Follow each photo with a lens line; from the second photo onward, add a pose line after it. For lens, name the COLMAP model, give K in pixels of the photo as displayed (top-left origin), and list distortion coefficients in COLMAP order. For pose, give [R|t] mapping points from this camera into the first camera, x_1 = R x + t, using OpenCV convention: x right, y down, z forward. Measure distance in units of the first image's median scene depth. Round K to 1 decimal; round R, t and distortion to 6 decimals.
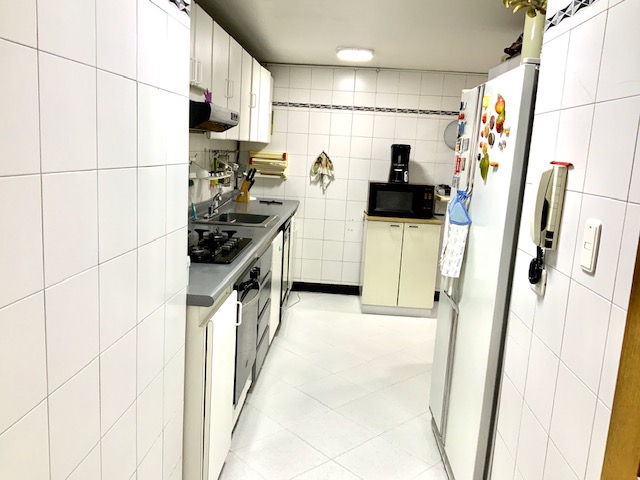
lens RADIAL K [[546.6, 0, 320.0], [0, 546.6, 240.0], [0, 0, 1]] dist [0.120869, -0.197254]
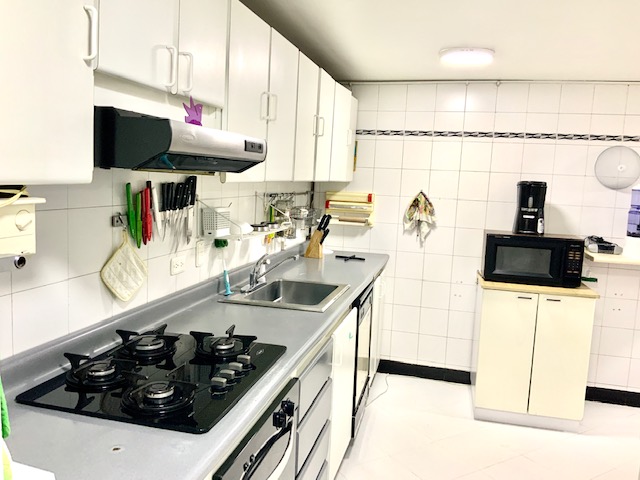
lens RADIAL K [[556.4, 0, 303.7], [0, 556.4, 238.3], [0, 0, 1]] dist [0.122423, -0.288111]
pose [[0.977041, 0.010907, -0.212773, 0.013077], [-0.024696, 0.997755, -0.062255, -0.046638], [0.211616, 0.066080, 0.975116, 0.224834]]
